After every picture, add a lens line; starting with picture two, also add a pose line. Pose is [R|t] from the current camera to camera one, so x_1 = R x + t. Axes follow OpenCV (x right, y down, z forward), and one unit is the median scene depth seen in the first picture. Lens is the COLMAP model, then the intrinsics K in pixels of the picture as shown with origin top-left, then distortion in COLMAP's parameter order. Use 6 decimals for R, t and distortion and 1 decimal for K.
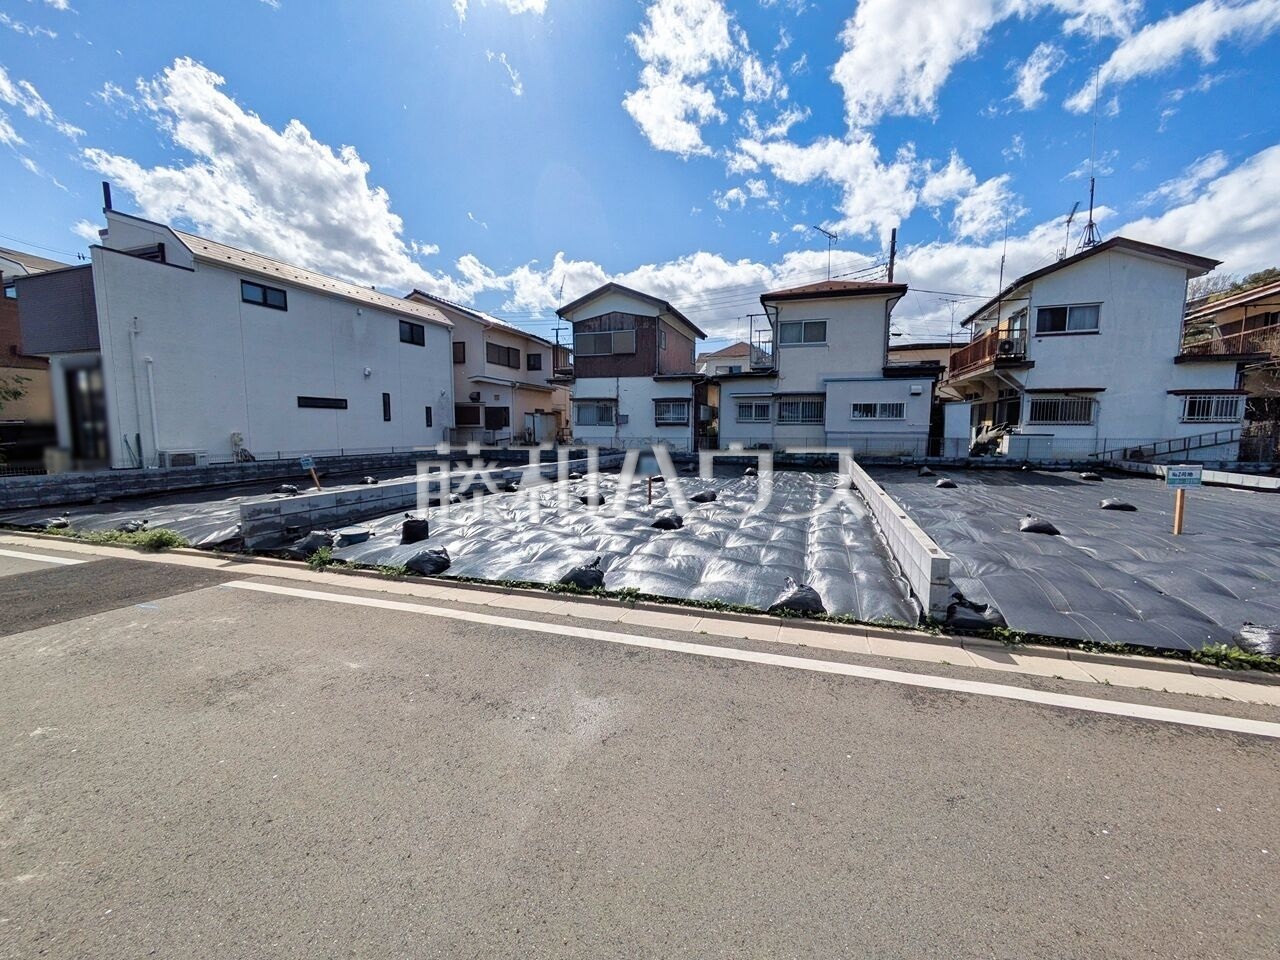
lens RADIAL K [[507.8, 0, 650.0], [0, 507.8, 473.8], [0, 0, 1]] dist [-0.003602, 0.002635]
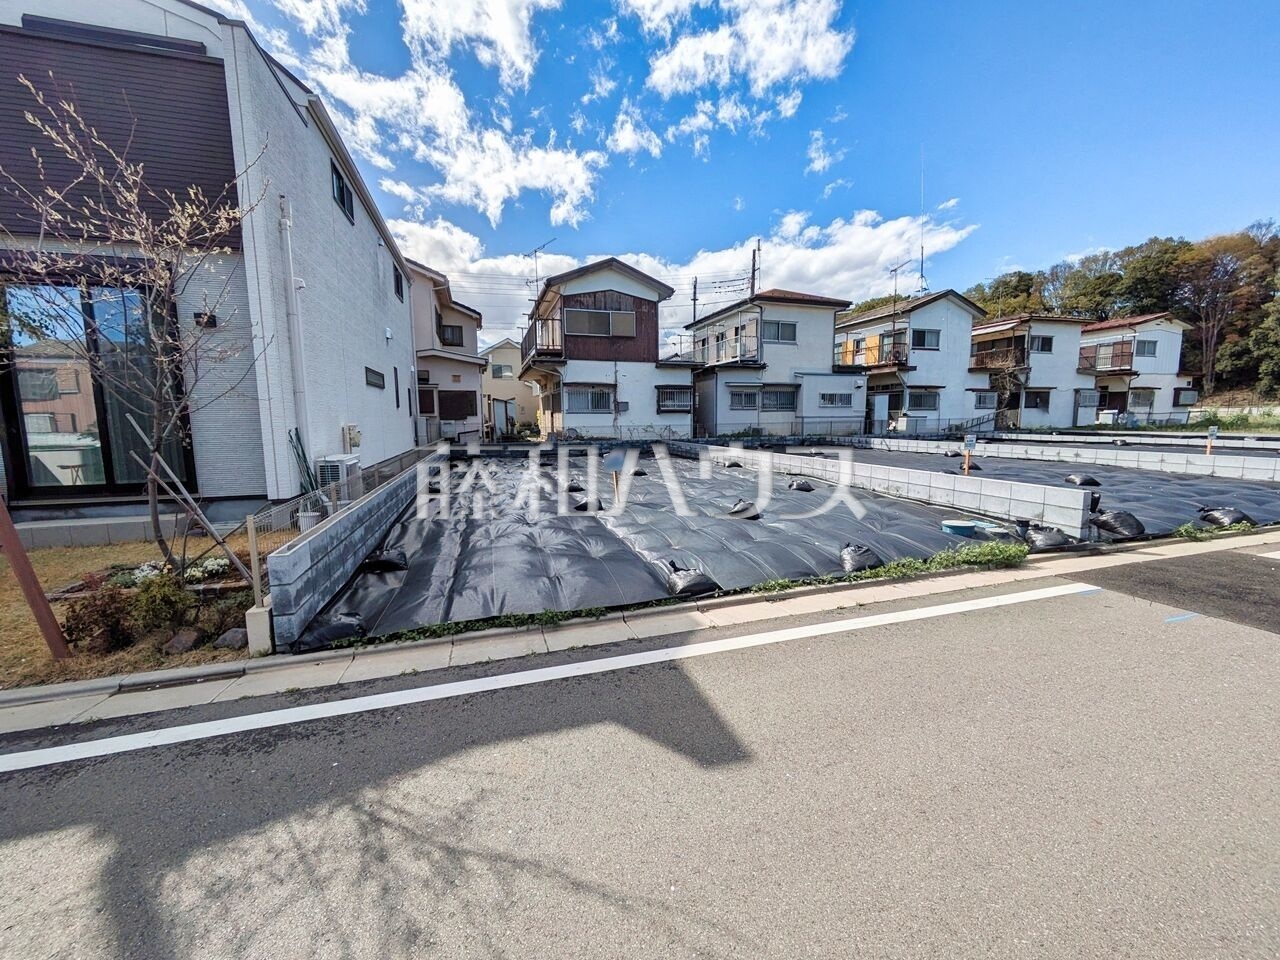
lens RADIAL K [[507.8, 0, 644.0], [0, 507.8, 482.0], [0, 0, 1]] dist [-0.003602, 0.002635]
pose [[0.805481, -0.086779, 0.586233, -0.650863], [0.064903, 0.996188, 0.058288, -0.022542], [-0.589056, -0.008901, 0.808043, 0.238193]]
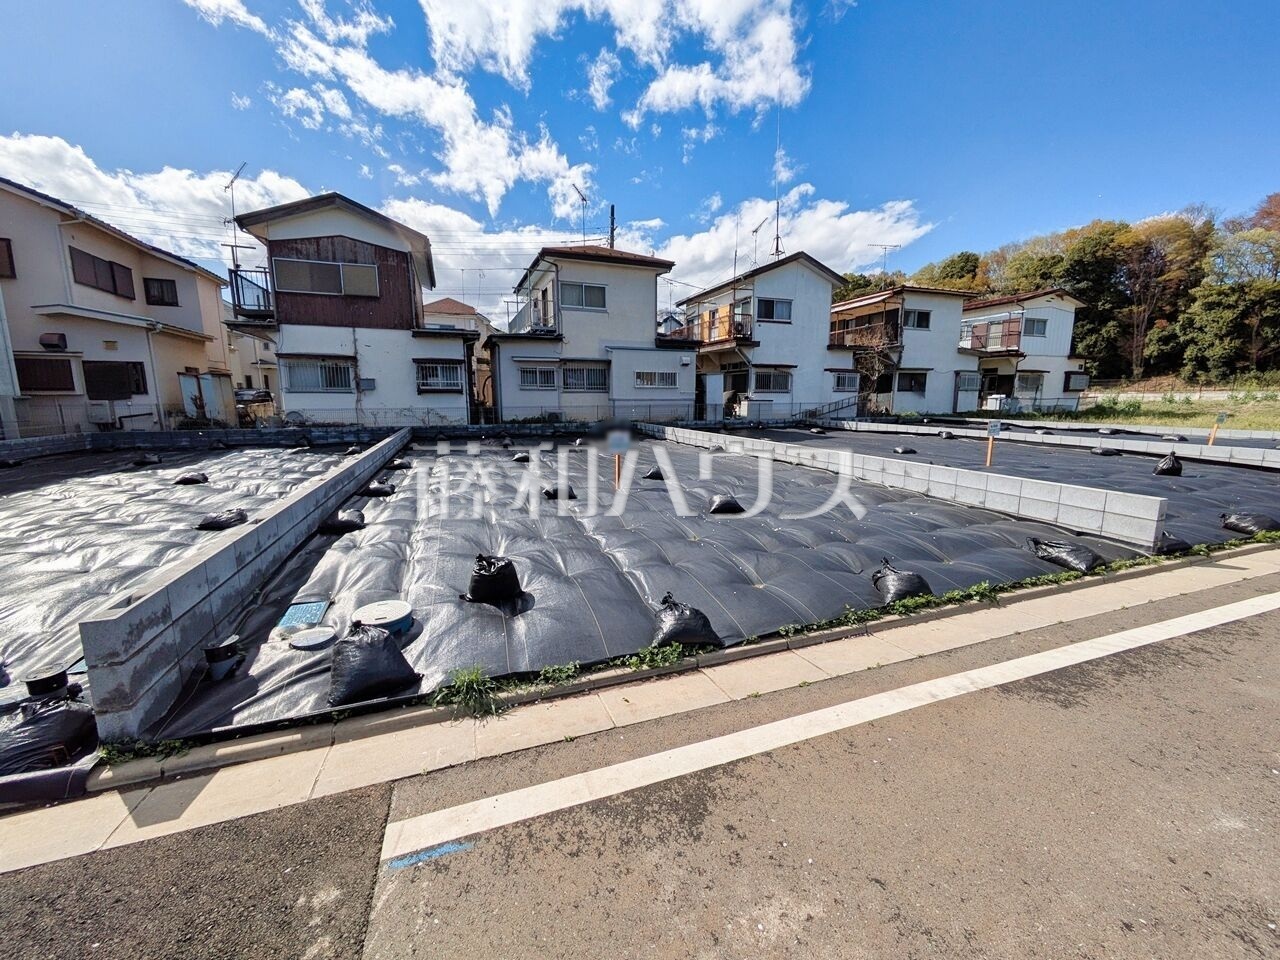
lens RADIAL K [[507.8, 0, 644.6], [0, 507.8, 482.8], [0, 0, 1]] dist [-0.003602, 0.002635]
pose [[0.774143, -0.110340, 0.623319, -0.246115], [0.057766, 0.992896, 0.104020, -0.018650], [-0.630369, -0.044520, 0.775018, 0.161474]]
